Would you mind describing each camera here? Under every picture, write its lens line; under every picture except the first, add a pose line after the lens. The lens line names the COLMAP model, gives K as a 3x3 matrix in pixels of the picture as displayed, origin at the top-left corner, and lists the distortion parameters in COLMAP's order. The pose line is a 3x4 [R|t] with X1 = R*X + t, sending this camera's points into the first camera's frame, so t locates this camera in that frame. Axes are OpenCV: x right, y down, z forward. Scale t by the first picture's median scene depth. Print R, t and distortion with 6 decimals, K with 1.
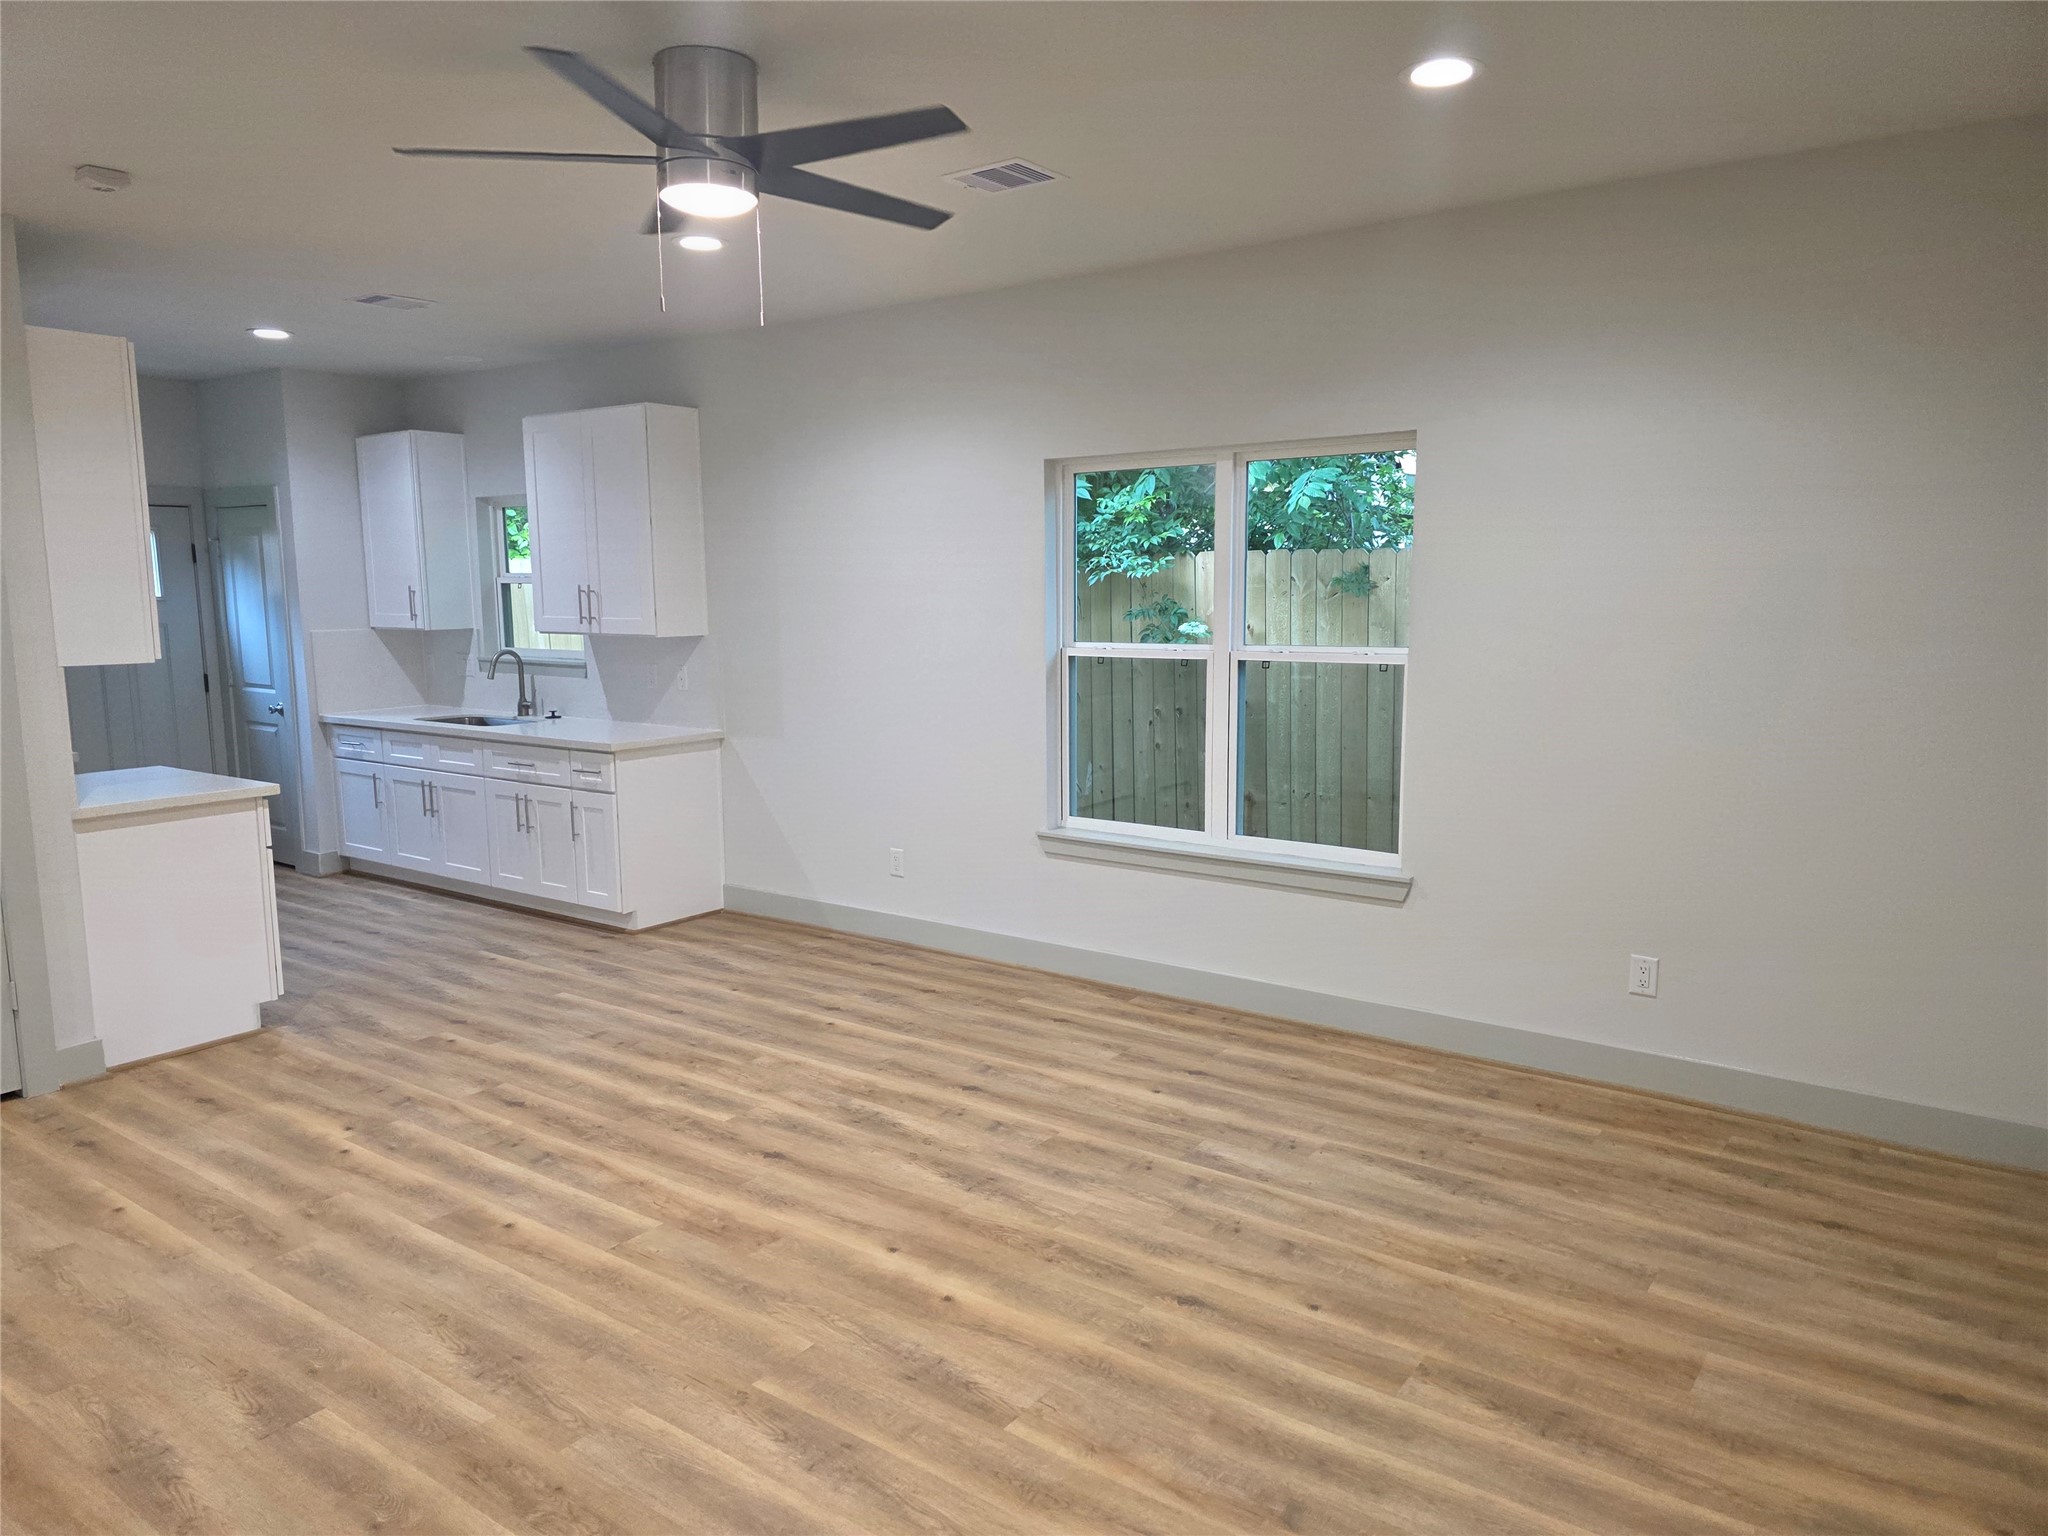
lens RADIAL K [[1385.6, 0, 1024.0], [0, 1385.6, 768.0], [0, 0, 1]] dist [0.062056, -0.060836]
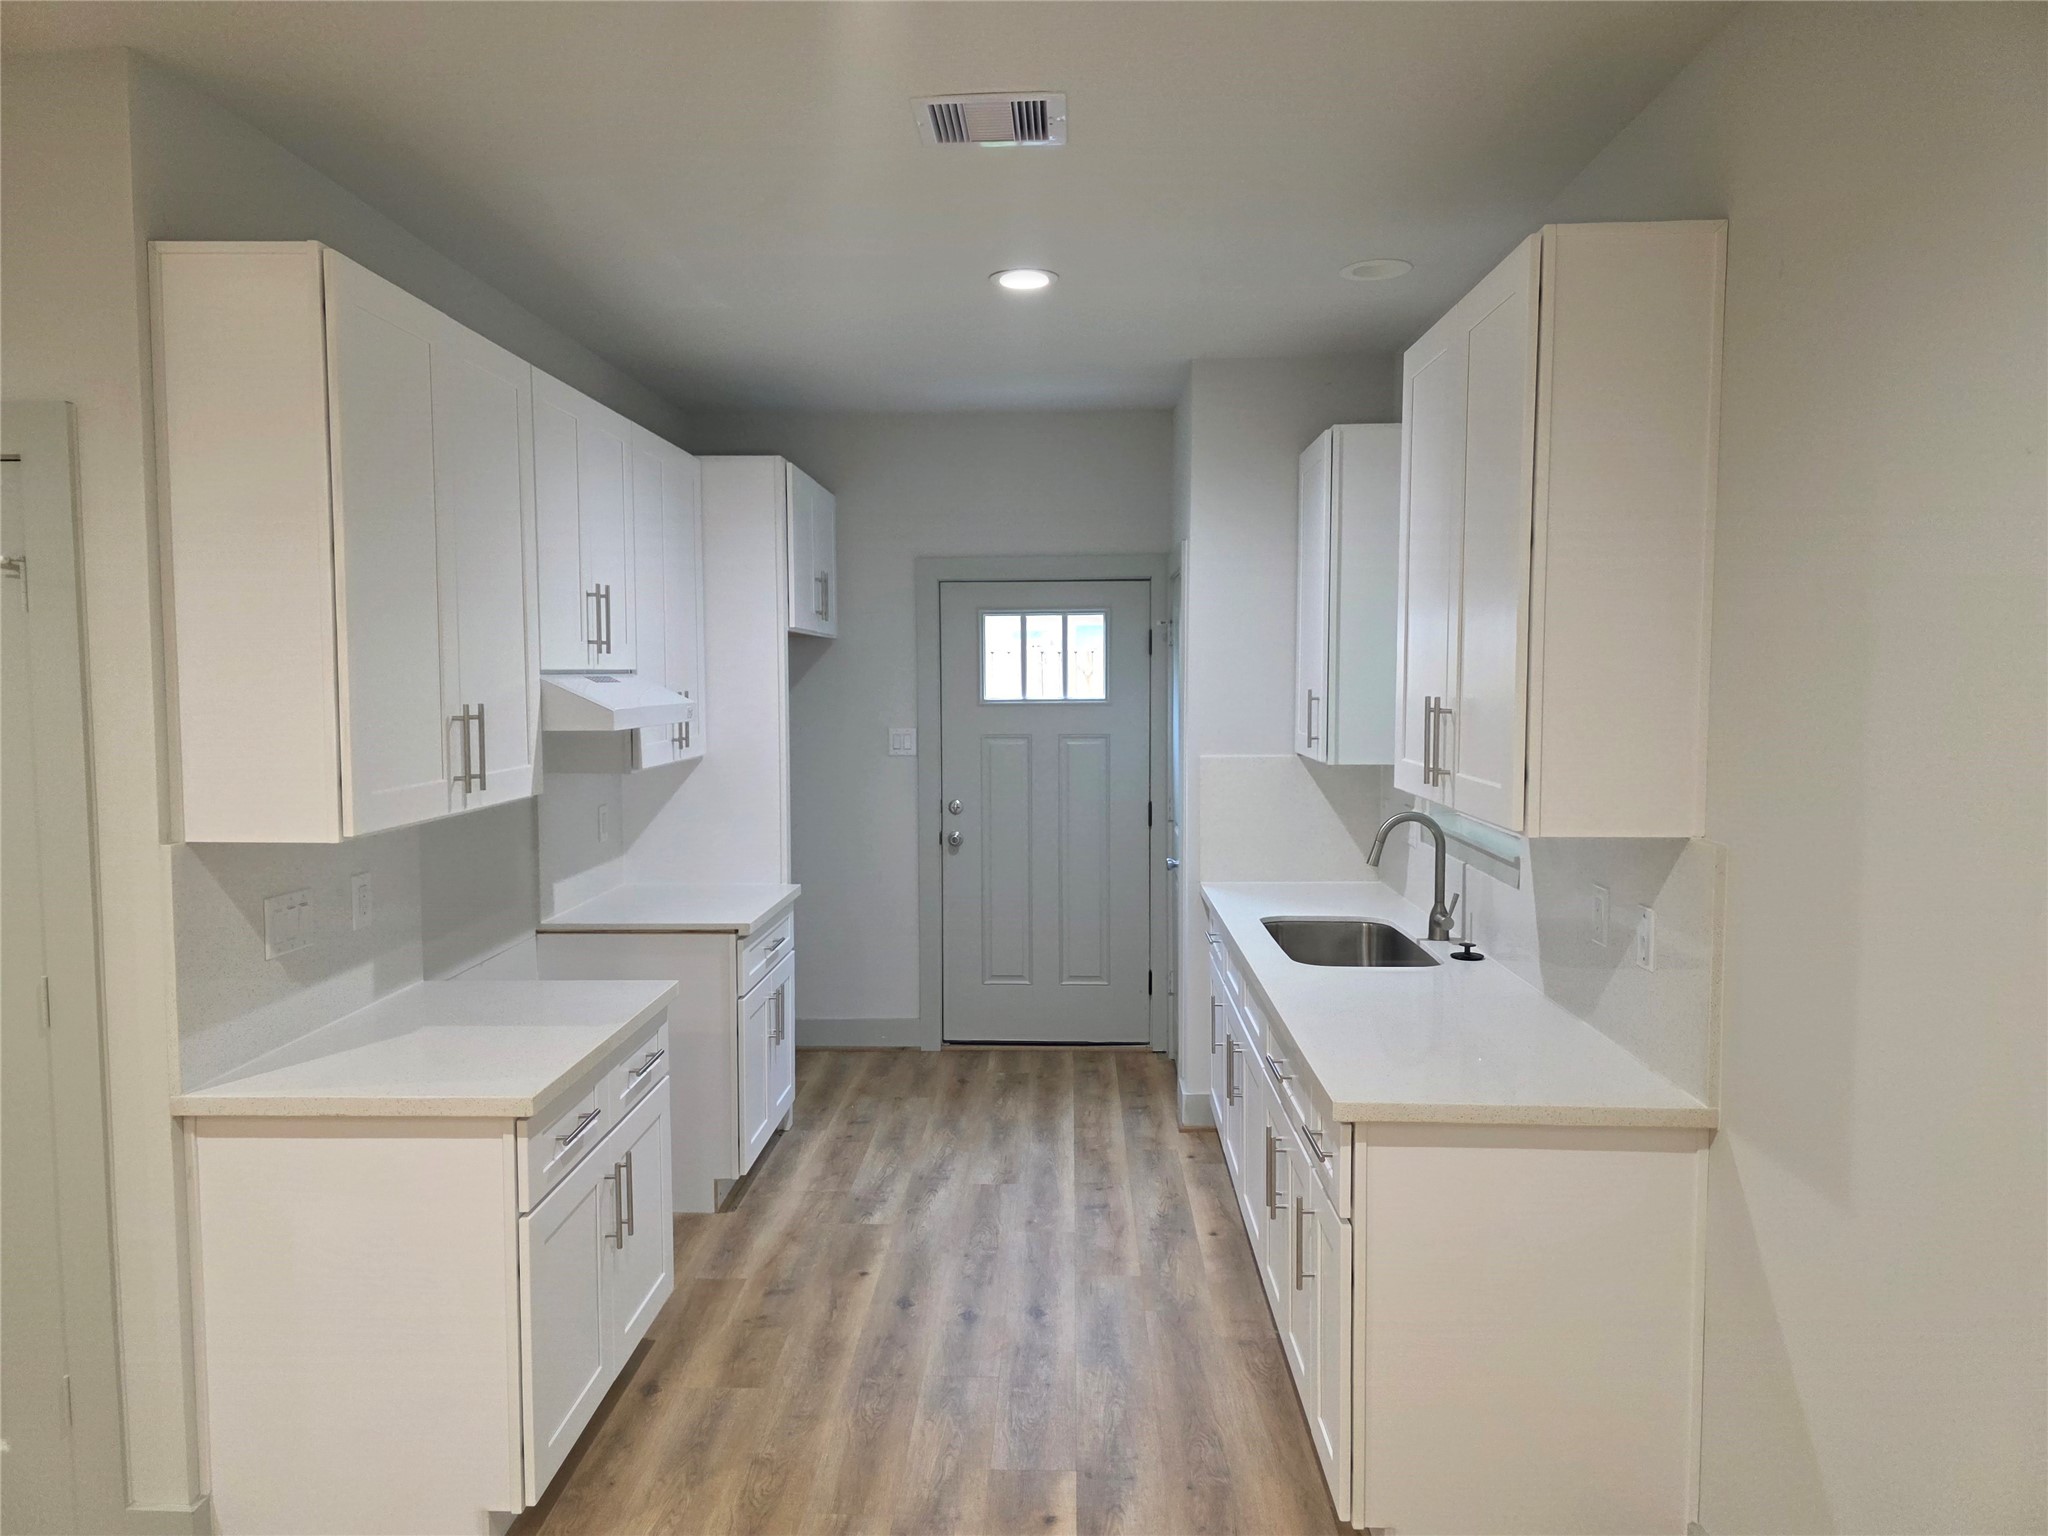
lens RADIAL K [[1385.6, 0, 1024.0], [0, 1385.6, 768.0], [0, 0, 1]] dist [0.062056, -0.060836]
pose [[0.561774, 0.067006, -0.824573, -0.024414], [-0.112929, 0.993596, 0.003803, -0.095508], [0.819547, 0.090982, 0.565743, 0.643163]]
